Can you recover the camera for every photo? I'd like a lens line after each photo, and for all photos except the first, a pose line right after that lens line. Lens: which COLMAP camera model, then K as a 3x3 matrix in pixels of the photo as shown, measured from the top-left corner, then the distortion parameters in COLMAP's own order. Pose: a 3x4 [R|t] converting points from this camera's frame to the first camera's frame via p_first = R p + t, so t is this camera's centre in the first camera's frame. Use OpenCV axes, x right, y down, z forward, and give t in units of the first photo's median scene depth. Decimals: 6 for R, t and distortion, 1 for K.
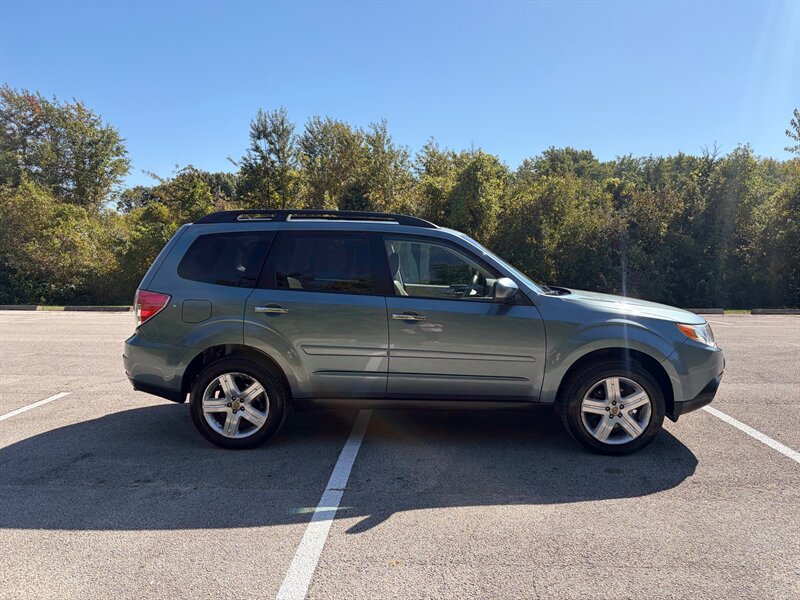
lens RADIAL K [[599.6, 0, 401.1], [0, 599.6, 333.5], [0, 0, 1]] dist [0.009340, -0.007590]
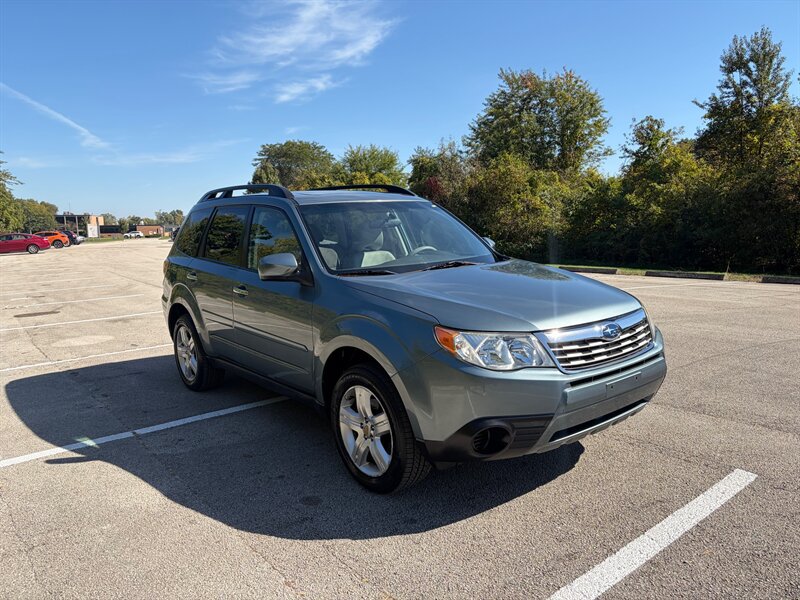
lens RADIAL K [[599.6, 0, 401.1], [0, 599.6, 333.5], [0, 0, 1]] dist [0.009340, -0.007590]
pose [[0.654375, 0.114943, -0.747383, 0.138993], [-0.062424, 0.993217, 0.098096, -0.010081], [0.753589, -0.017537, 0.657112, 0.080941]]
